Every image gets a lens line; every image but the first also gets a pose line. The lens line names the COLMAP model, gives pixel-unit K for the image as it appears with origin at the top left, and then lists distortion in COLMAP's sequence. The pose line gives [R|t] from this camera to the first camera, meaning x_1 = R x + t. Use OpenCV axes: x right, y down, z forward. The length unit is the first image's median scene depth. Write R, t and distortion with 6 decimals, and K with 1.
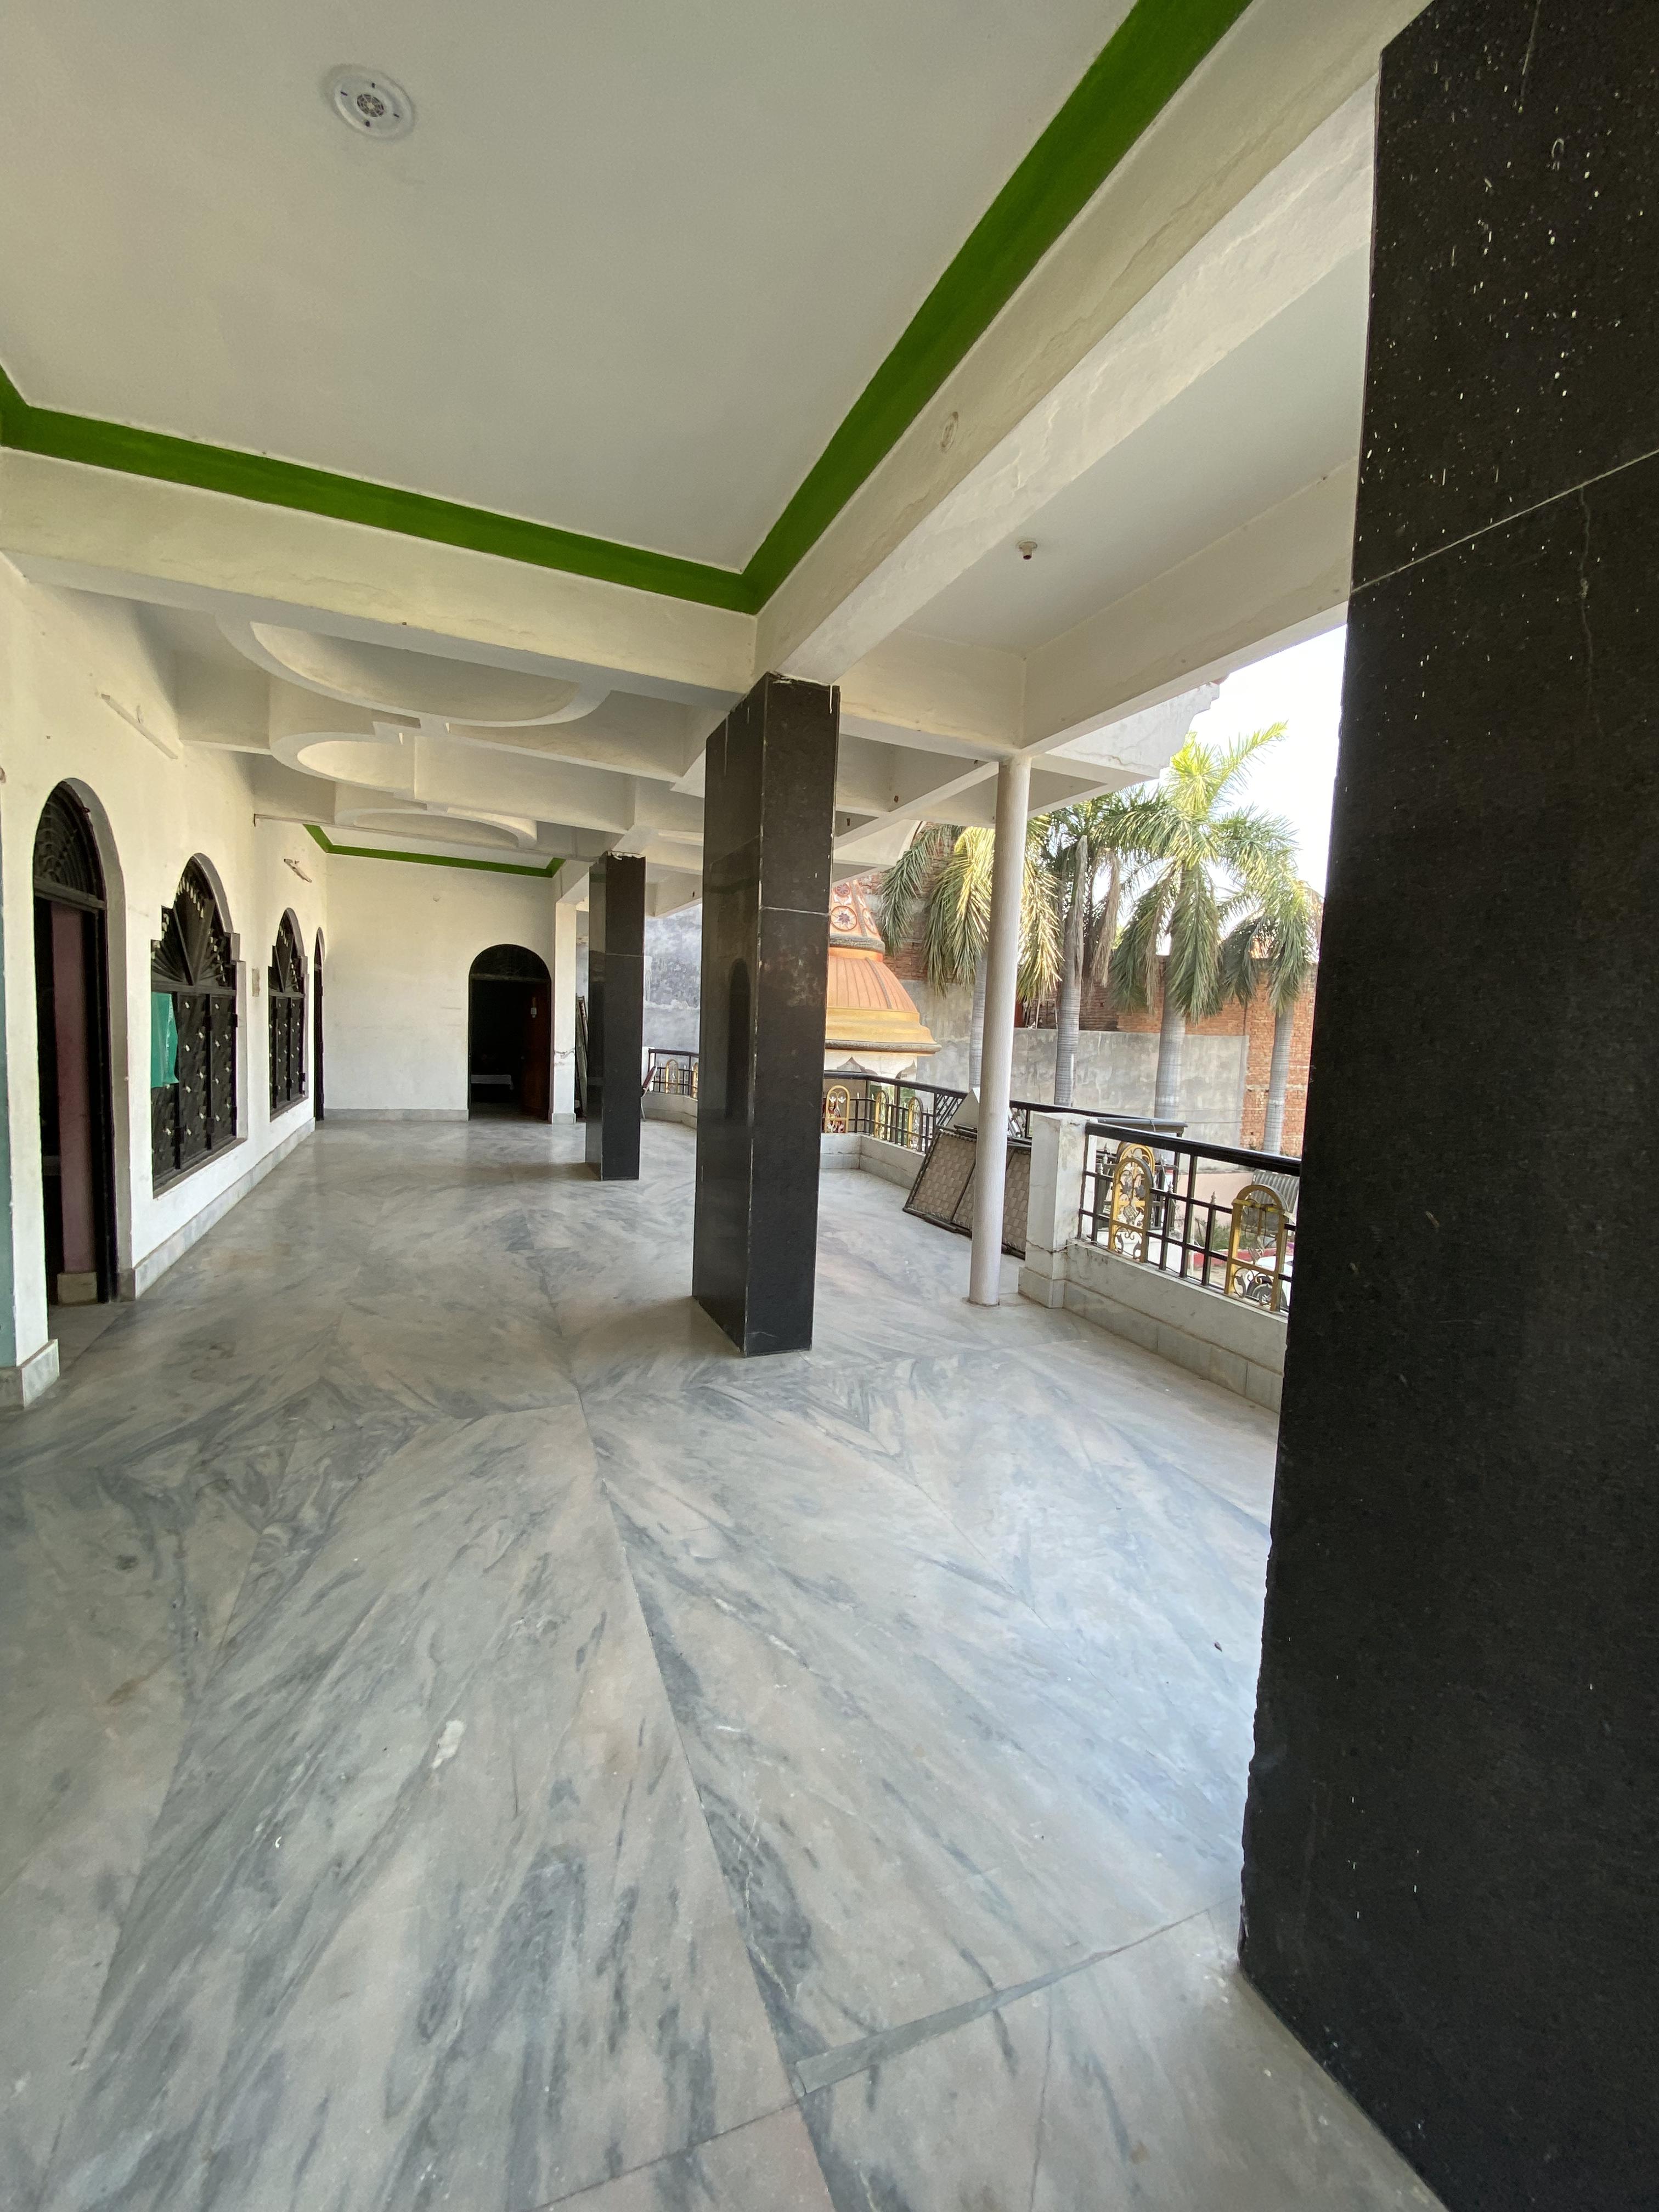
lens RADIAL K [[938.3, 0, 829.5], [0, 938.3, 1106.0], [0, 0, 1]] dist [0.015943, -0.022983]
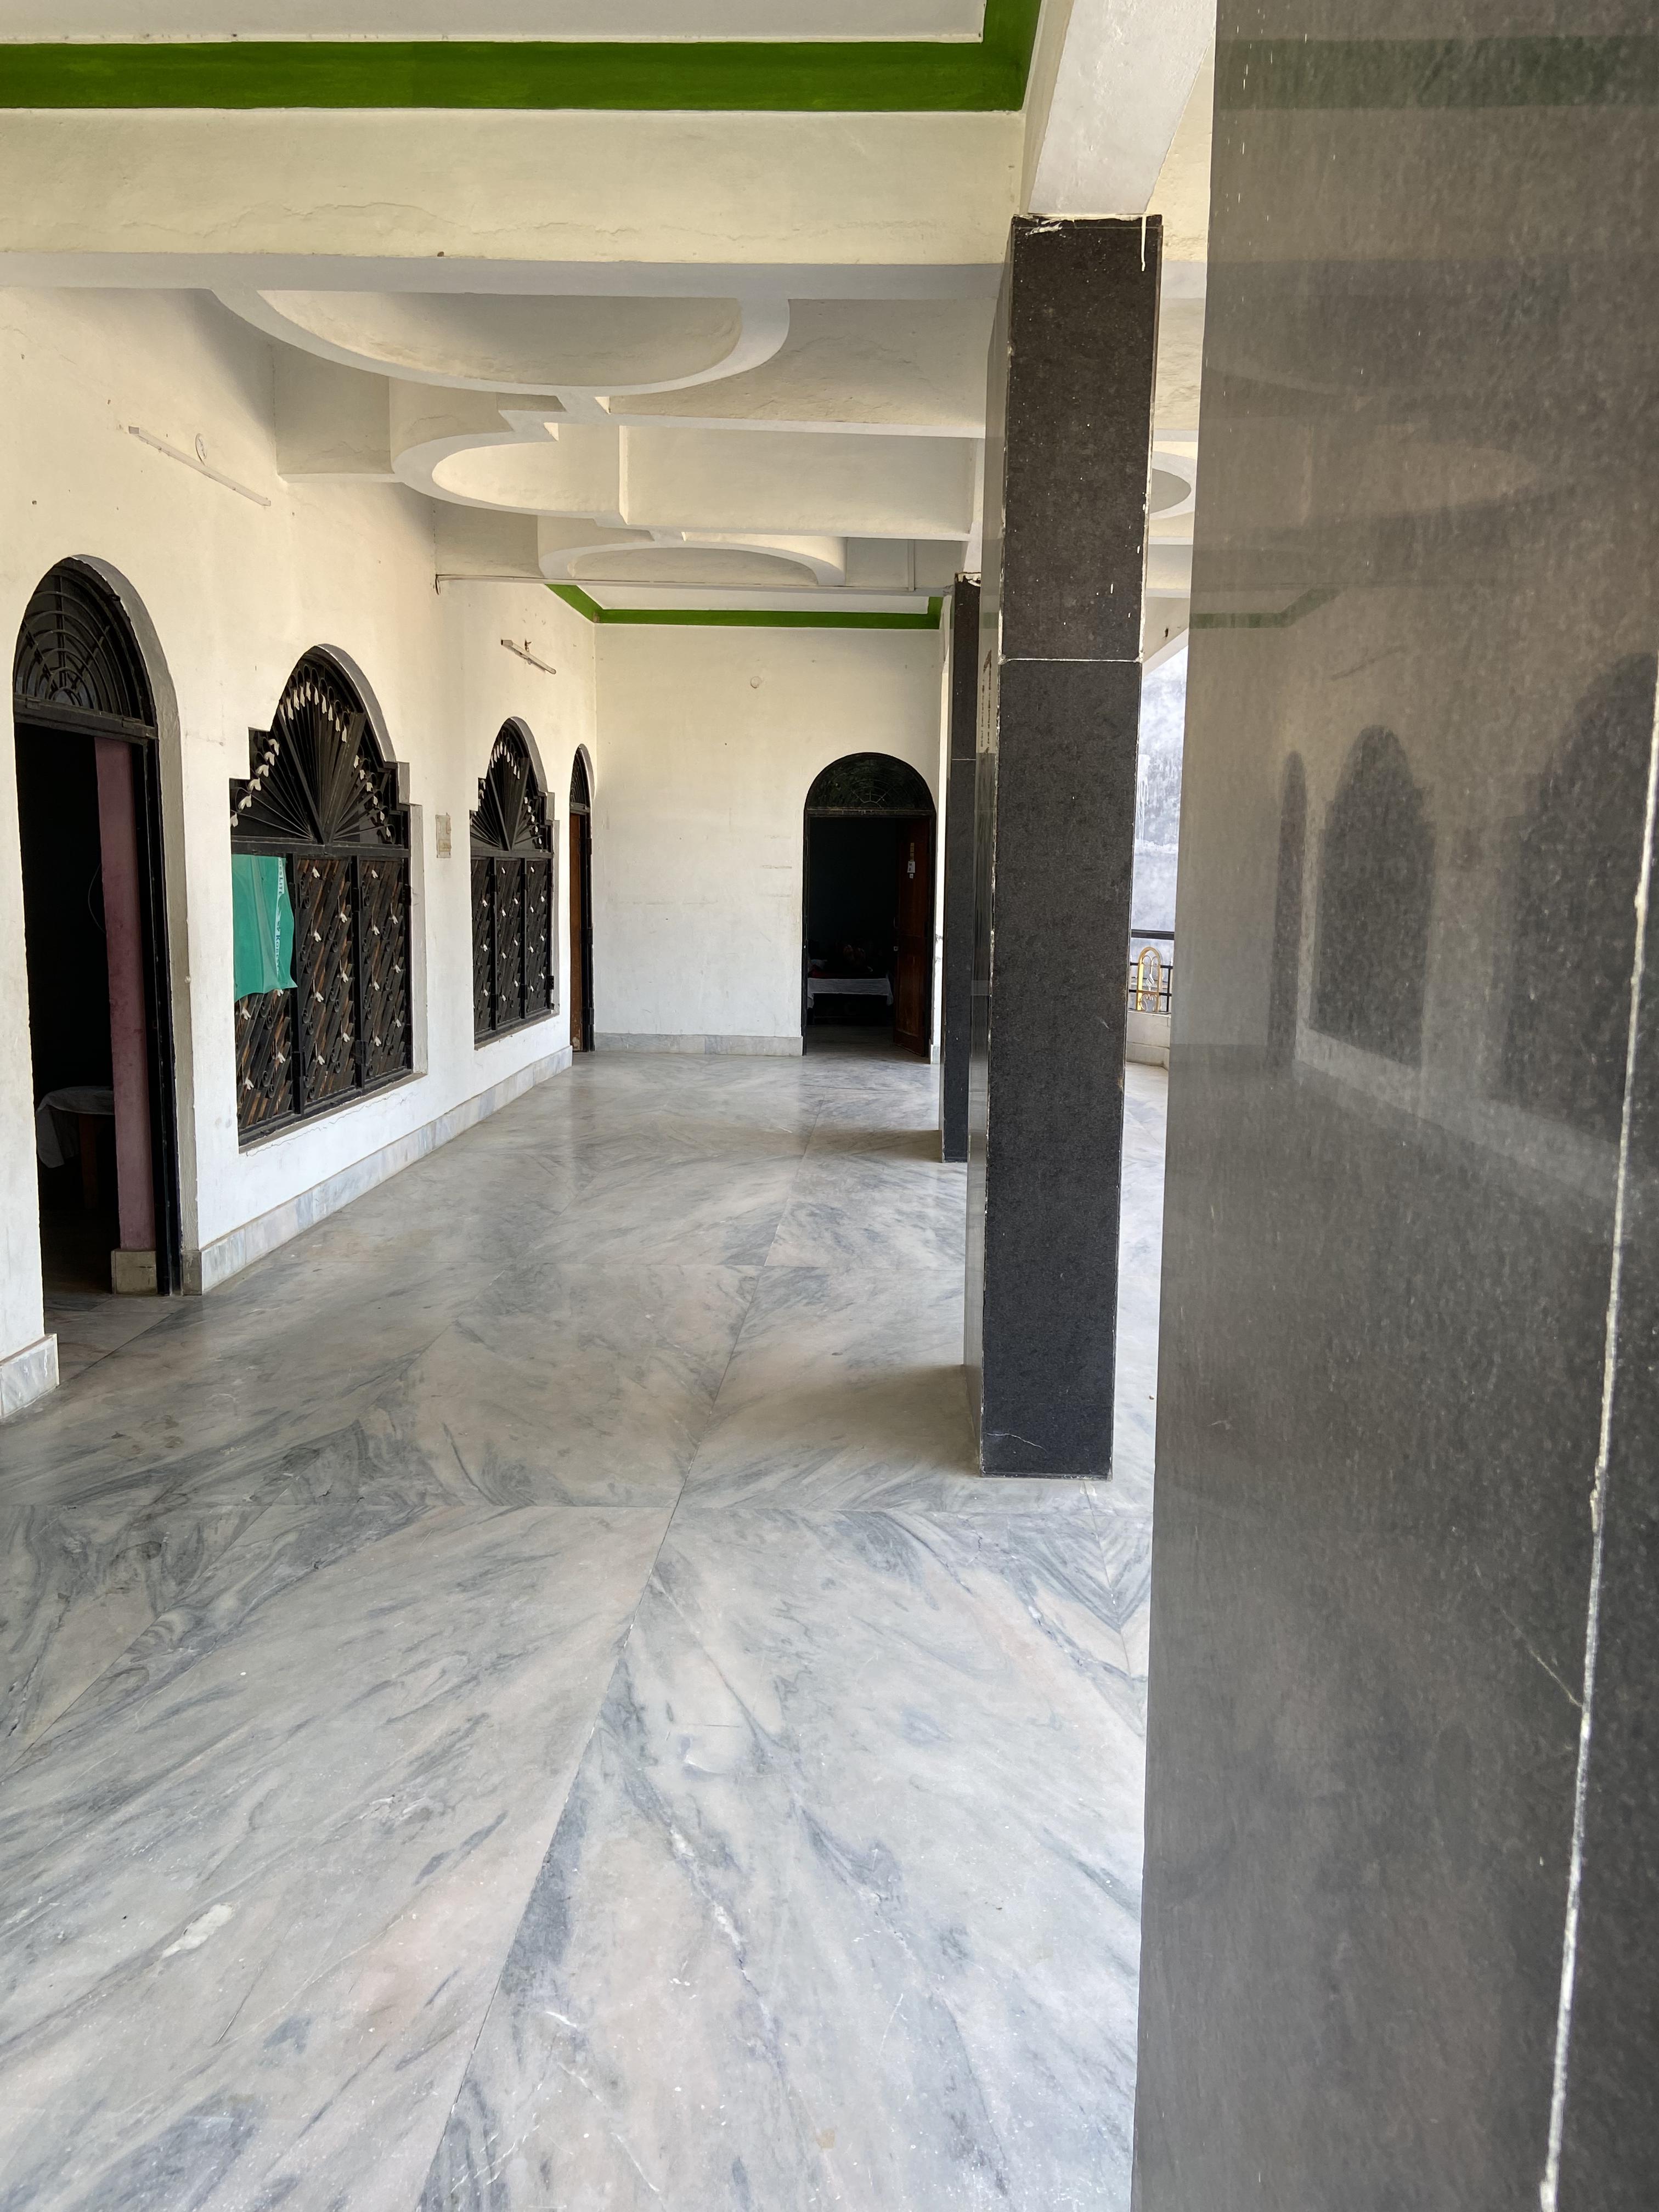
lens RADIAL K [[1741.2, 0, 829.5], [0, 1741.2, 1106.0], [0, 0, 1]] dist [0.132345, -0.187821]
pose [[0.897594, 0.028264, -0.439916, 0.337878], [-0.011452, 0.999101, 0.040824, 0.006681], [0.440675, -0.031605, 0.897110, 0.026699]]
